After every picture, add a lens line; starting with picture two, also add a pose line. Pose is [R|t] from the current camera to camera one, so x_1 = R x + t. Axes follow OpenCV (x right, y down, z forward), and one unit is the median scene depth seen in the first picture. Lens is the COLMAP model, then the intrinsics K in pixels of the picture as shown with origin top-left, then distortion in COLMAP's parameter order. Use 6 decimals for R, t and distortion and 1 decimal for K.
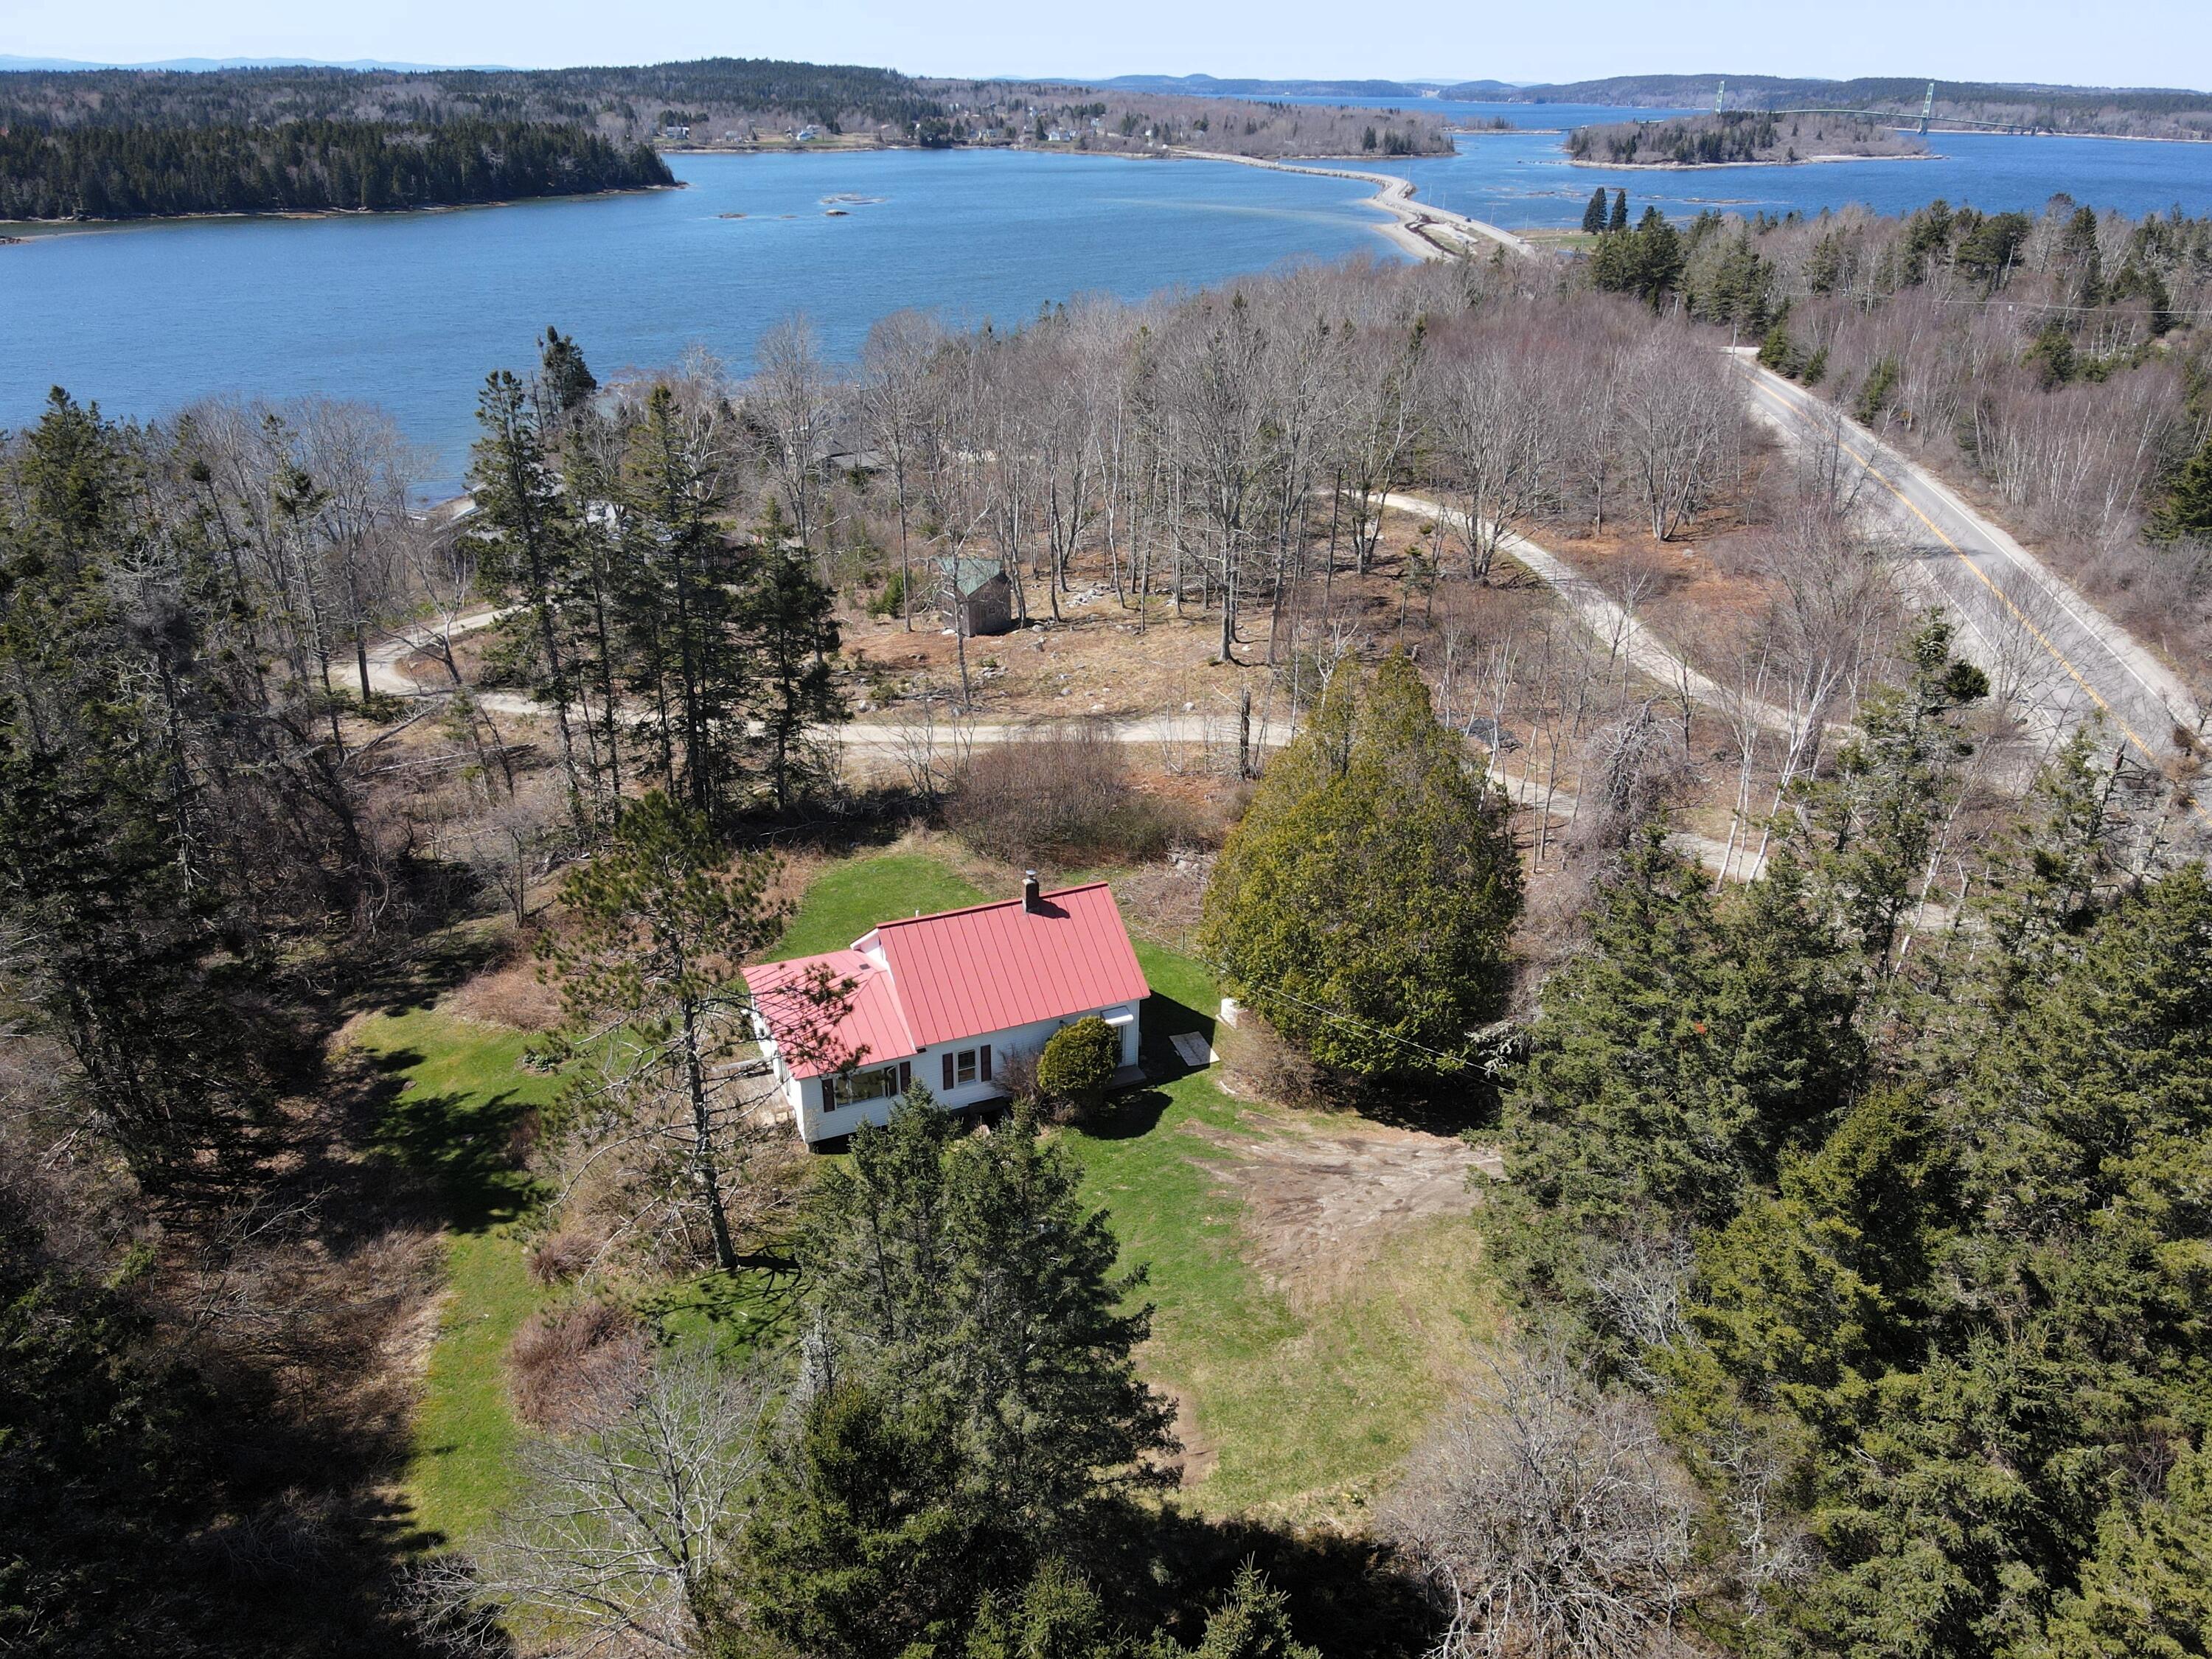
lens RADIAL K [[1600.0, 0, 1095.0], [0, 1600.0, 860.3], [0, 0, 1]] dist [0.020127, 0.006157]
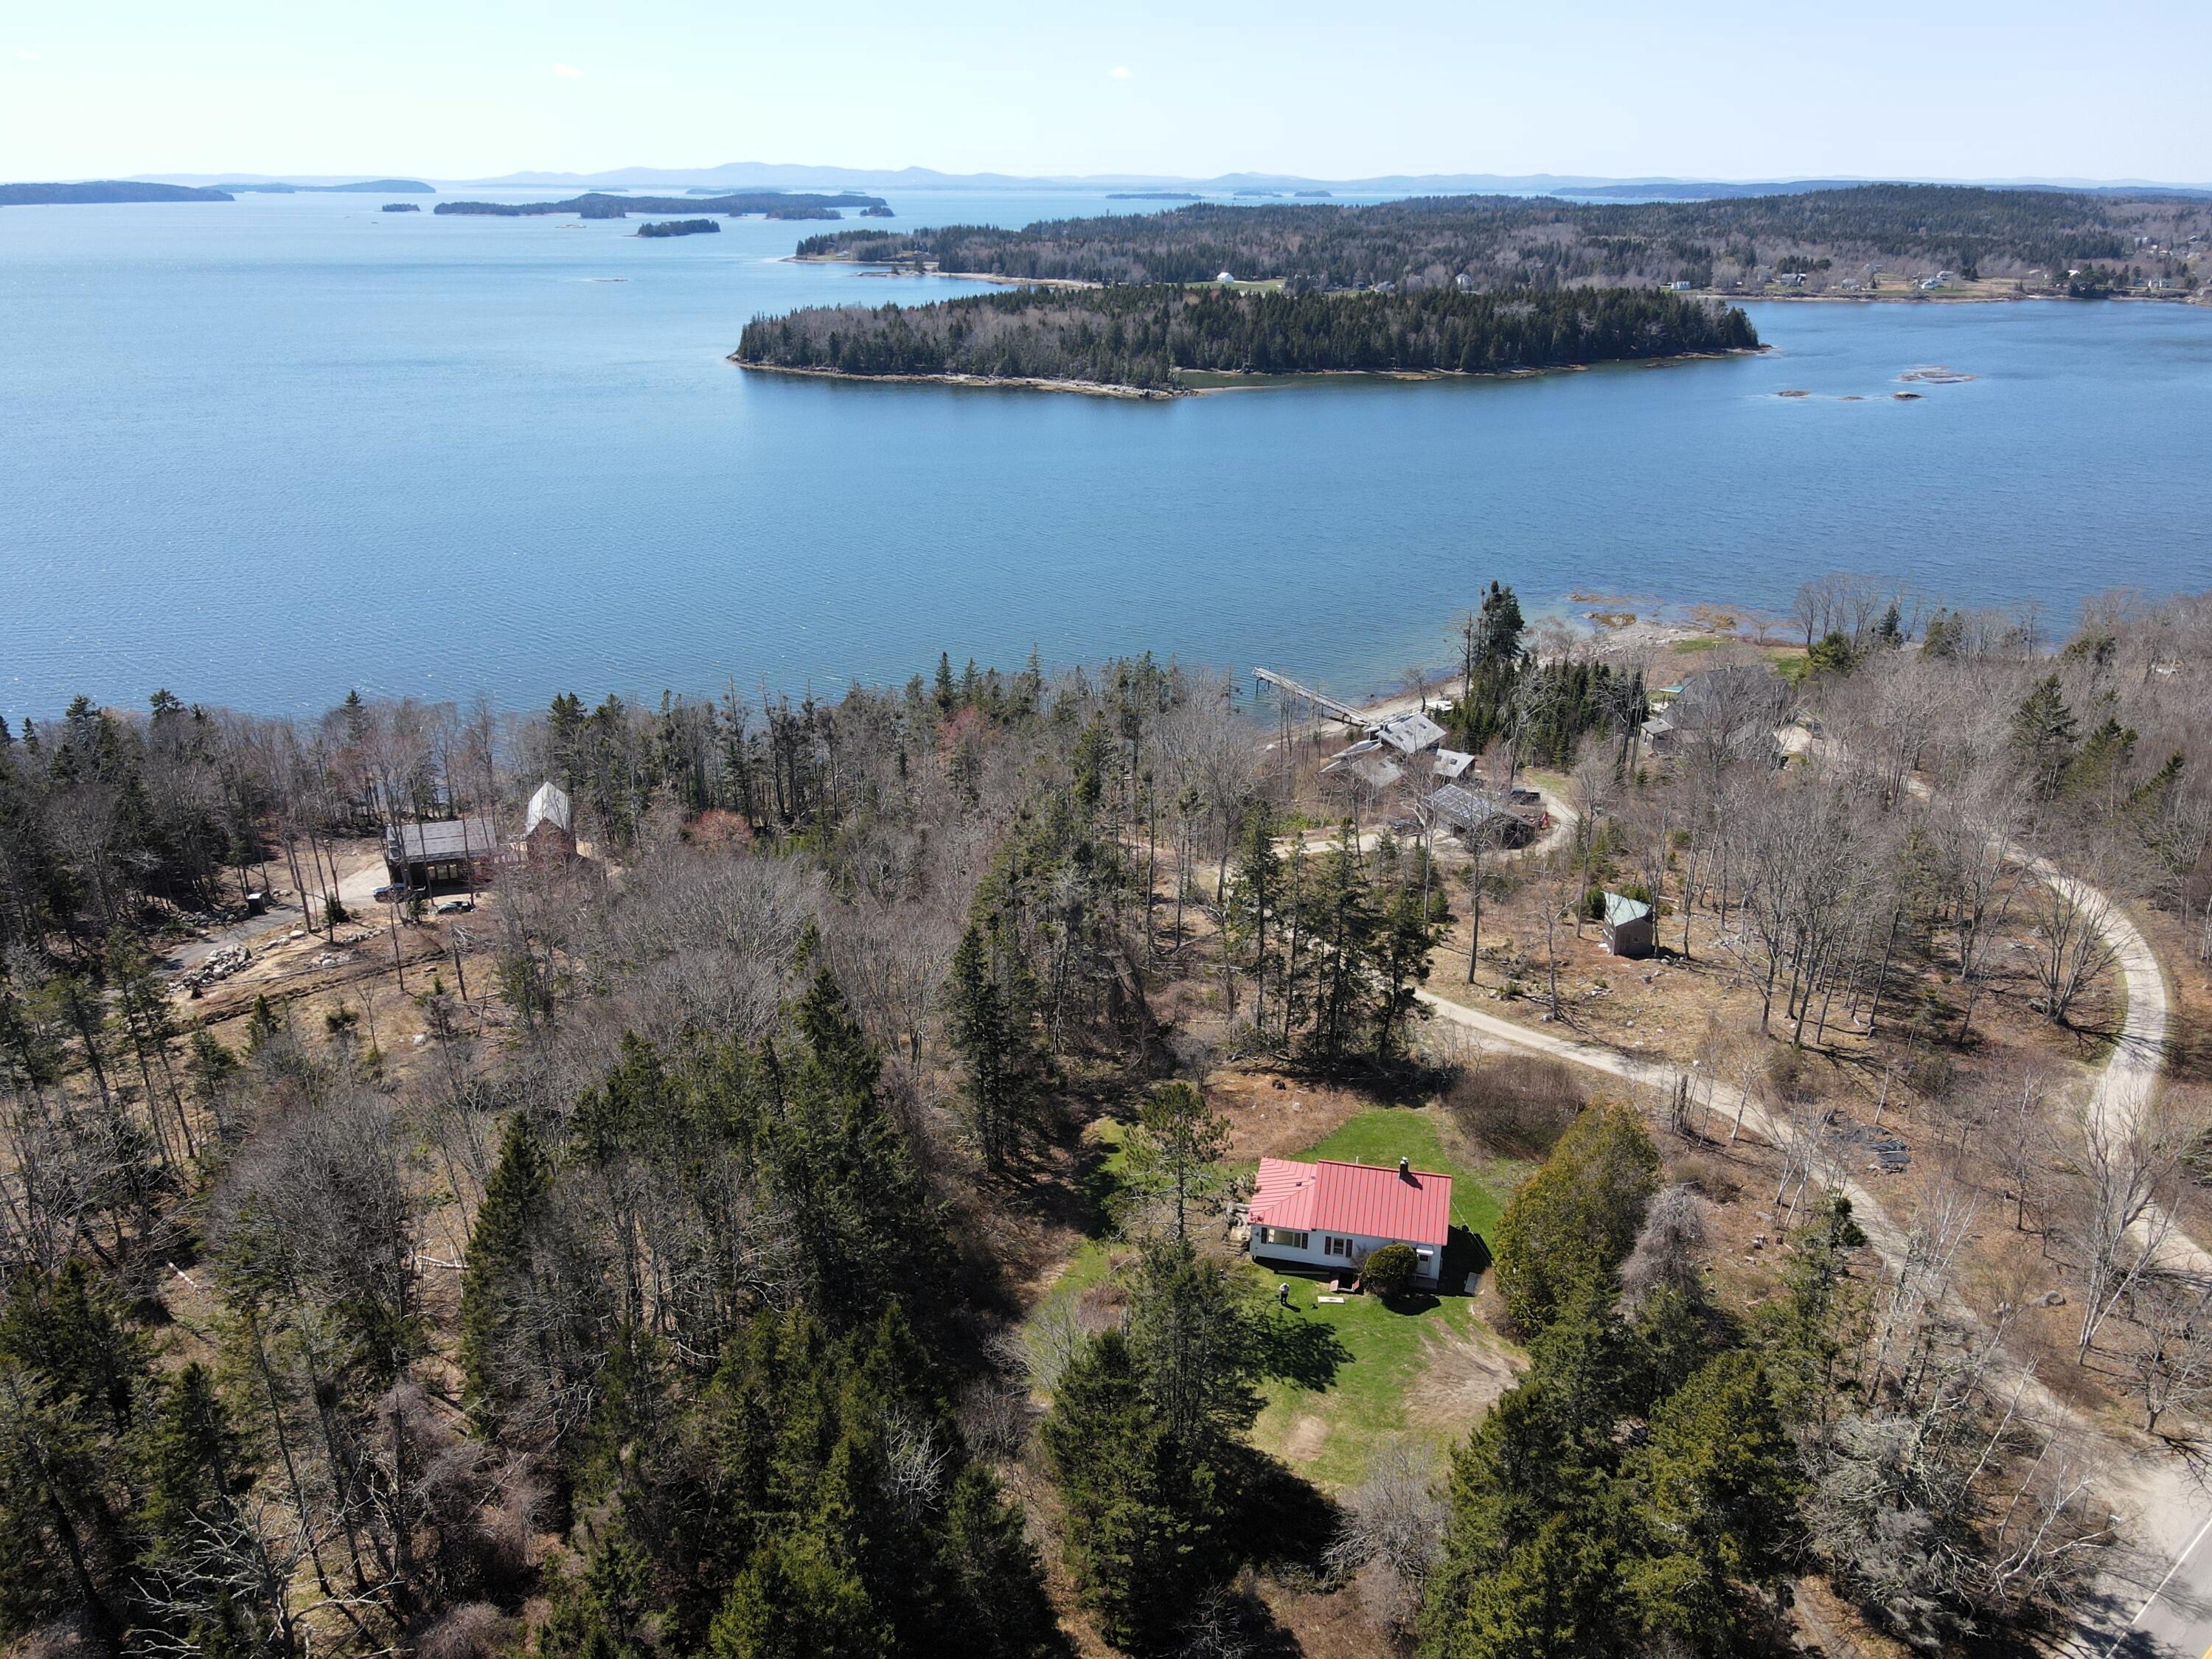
lens RADIAL K [[1600.0, 0, 1095.0], [0, 1600.0, 860.3], [0, 0, 1]] dist [0.020127, 0.006157]
pose [[0.807942, 0.216668, -0.547982, 0.036917], [-0.250830, 0.967945, 0.012896, -0.015685], [0.533211, 0.127031, 0.836391, -0.047141]]
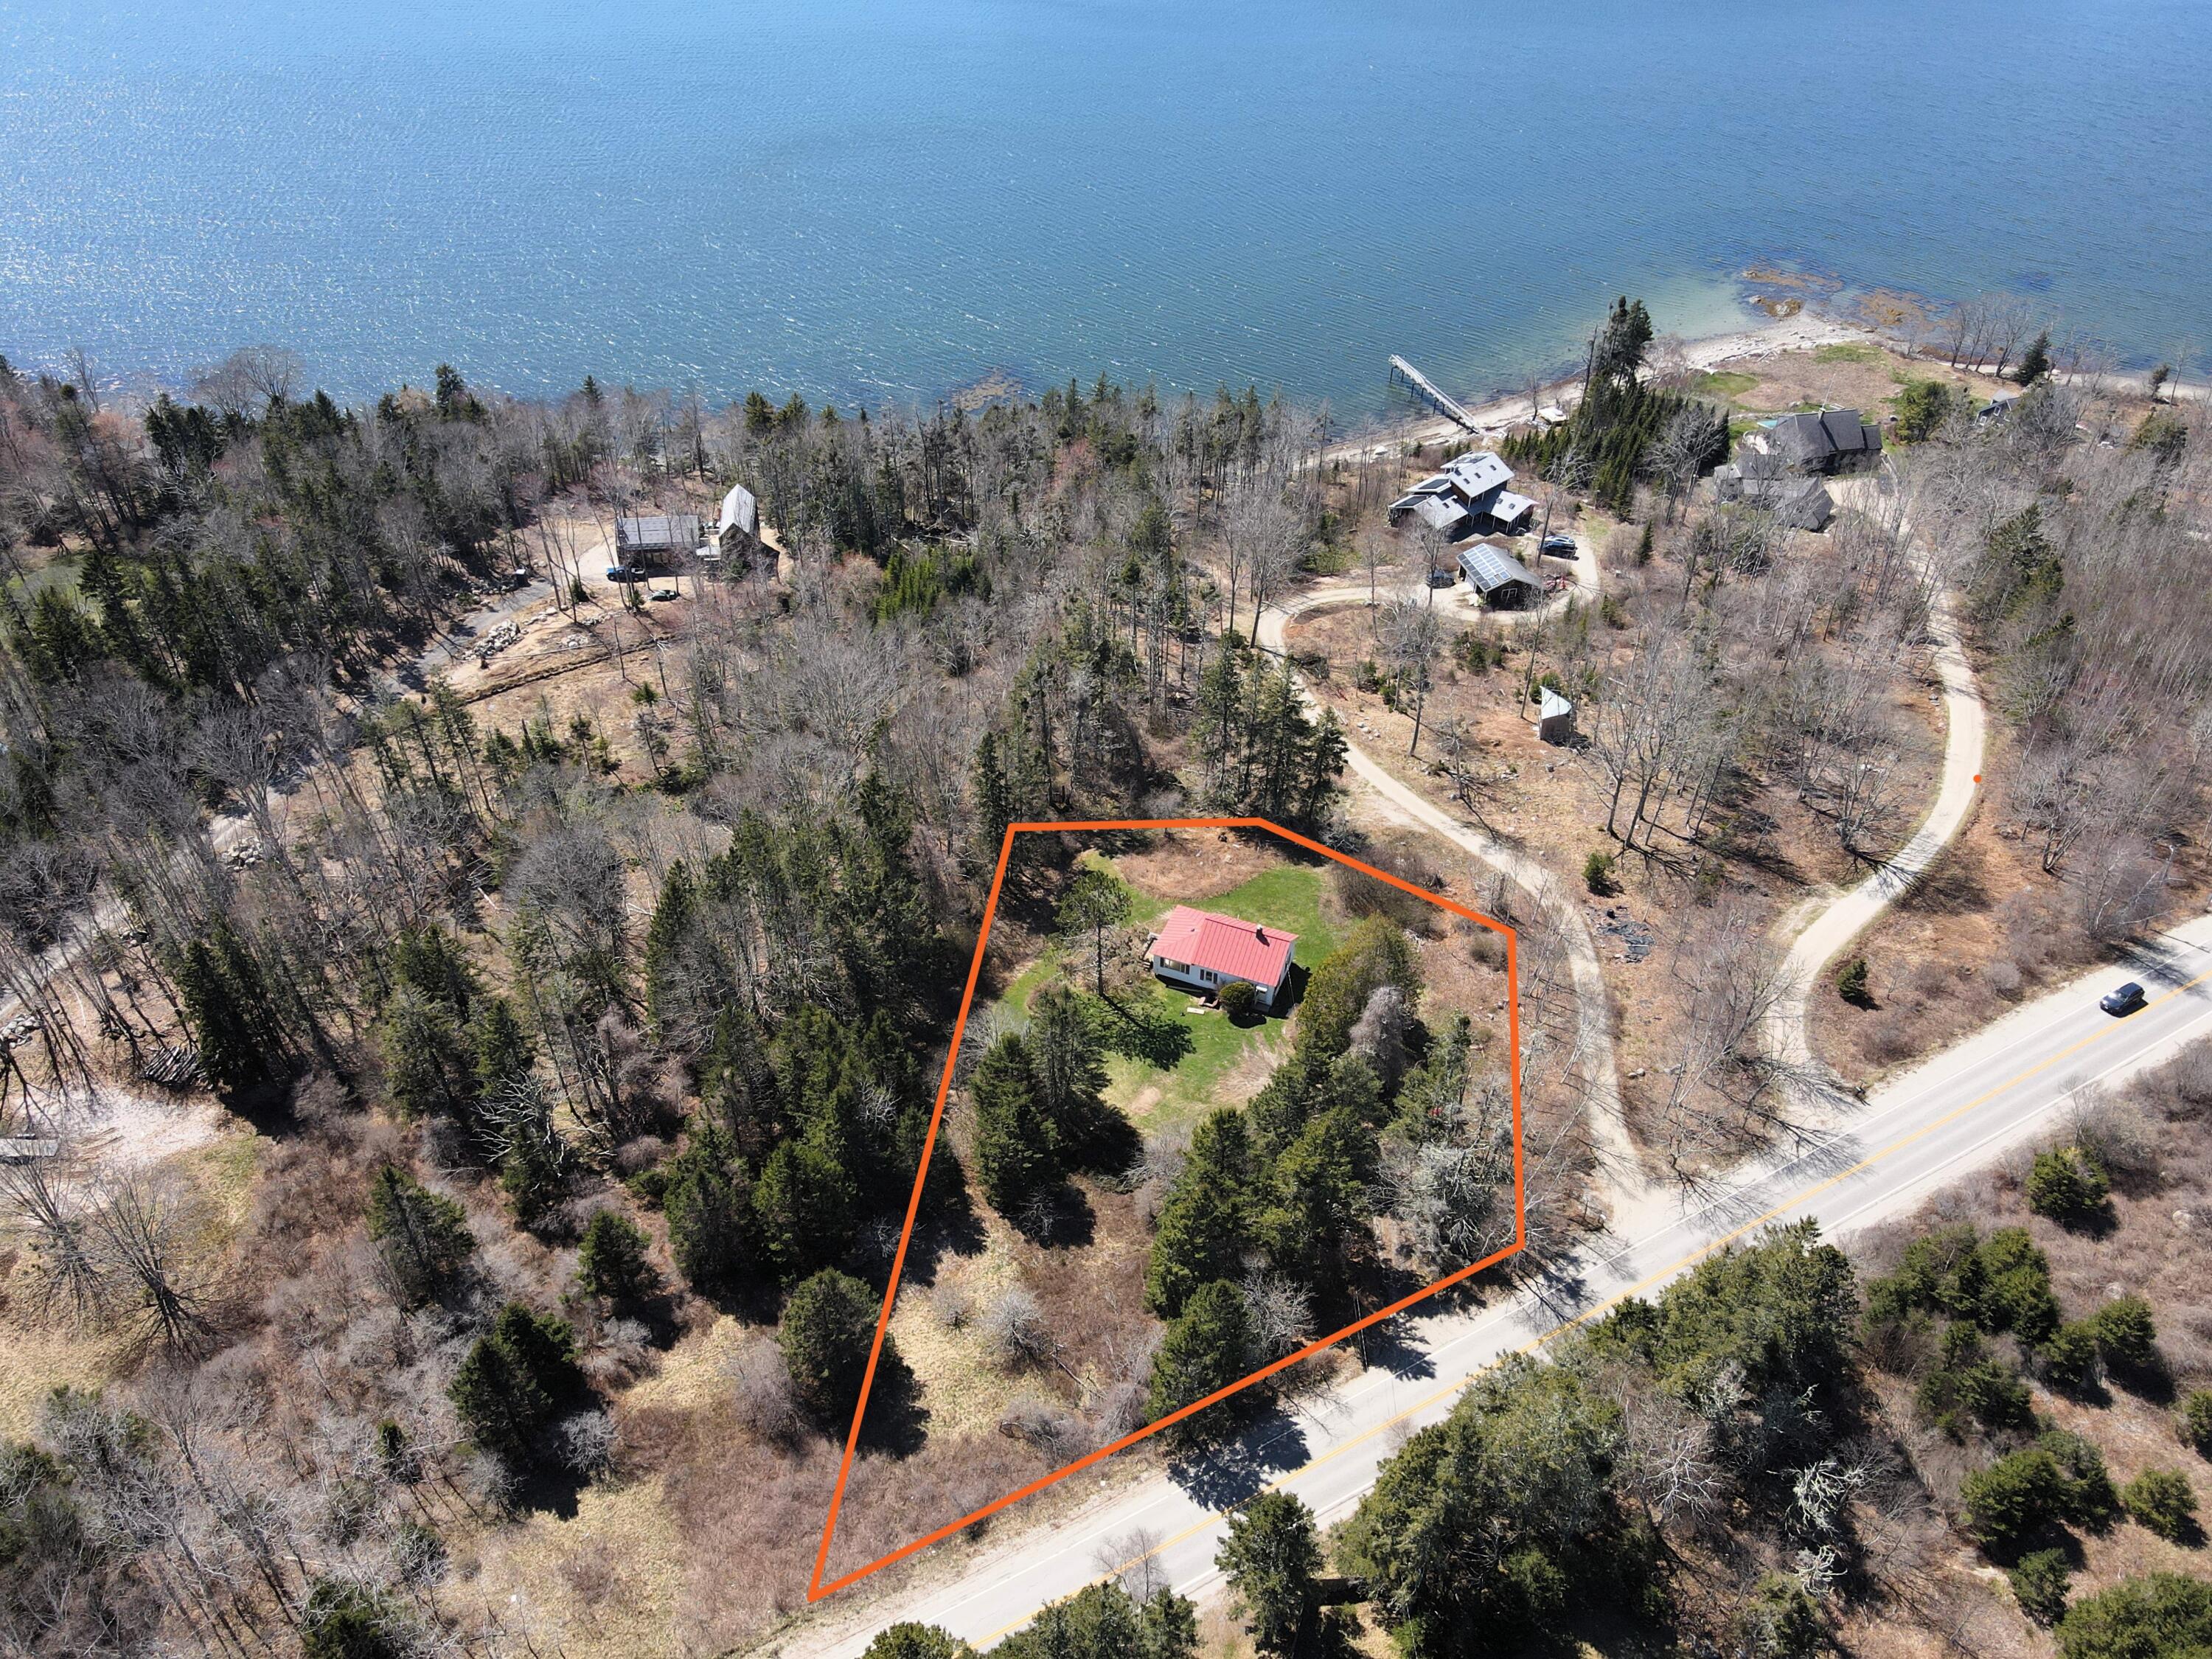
lens RADIAL K [[1600.0, 0, 1095.0], [0, 1600.0, 860.3], [0, 0, 1]] dist [0.020127, 0.006157]
pose [[0.697410, 0.454765, -0.553903, 0.074028], [-0.315769, 0.888803, 0.332144, -0.054925], [0.643358, -0.056735, 0.763461, -0.075855]]
